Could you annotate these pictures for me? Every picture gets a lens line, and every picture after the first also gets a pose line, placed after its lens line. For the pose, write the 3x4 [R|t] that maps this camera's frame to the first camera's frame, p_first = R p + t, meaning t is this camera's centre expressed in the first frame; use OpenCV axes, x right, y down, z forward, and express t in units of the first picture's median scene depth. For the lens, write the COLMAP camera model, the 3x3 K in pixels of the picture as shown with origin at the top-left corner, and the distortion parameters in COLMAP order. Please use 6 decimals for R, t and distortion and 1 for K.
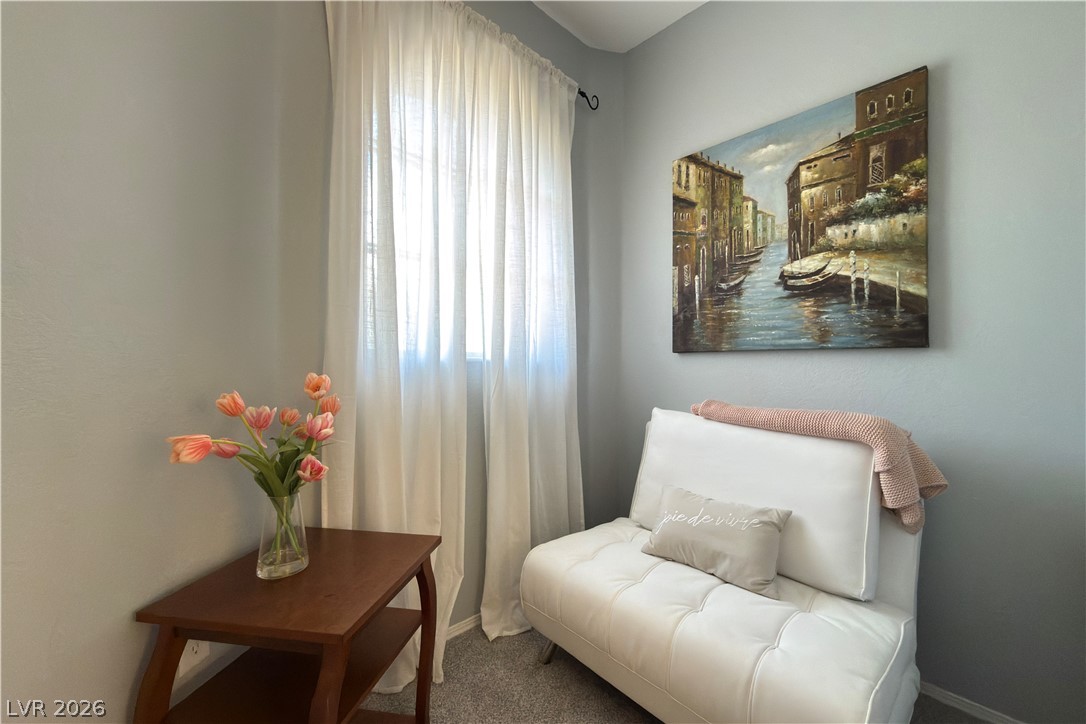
lens RADIAL K [[431.8, 0, 542.5], [0, 431.8, 363.5], [0, 0, 1]] dist [-0.001352, 0.000143]
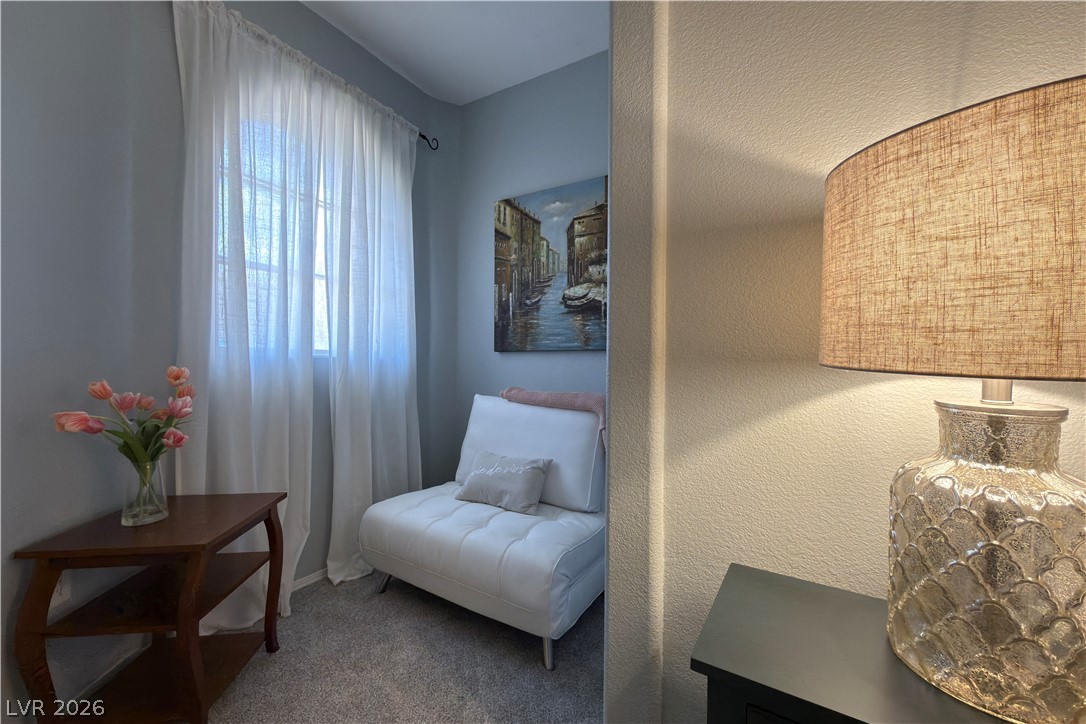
lens RADIAL K [[431.8, 0, 542.7], [0, 431.8, 363.6], [0, 0, 1]] dist [-0.001352, 0.000143]
pose [[0.962203, 0.001047, 0.272331, 0.121100], [-0.003131, 0.999969, 0.007220, 0.000894], [-0.272316, -0.007800, 0.962176, -0.362018]]
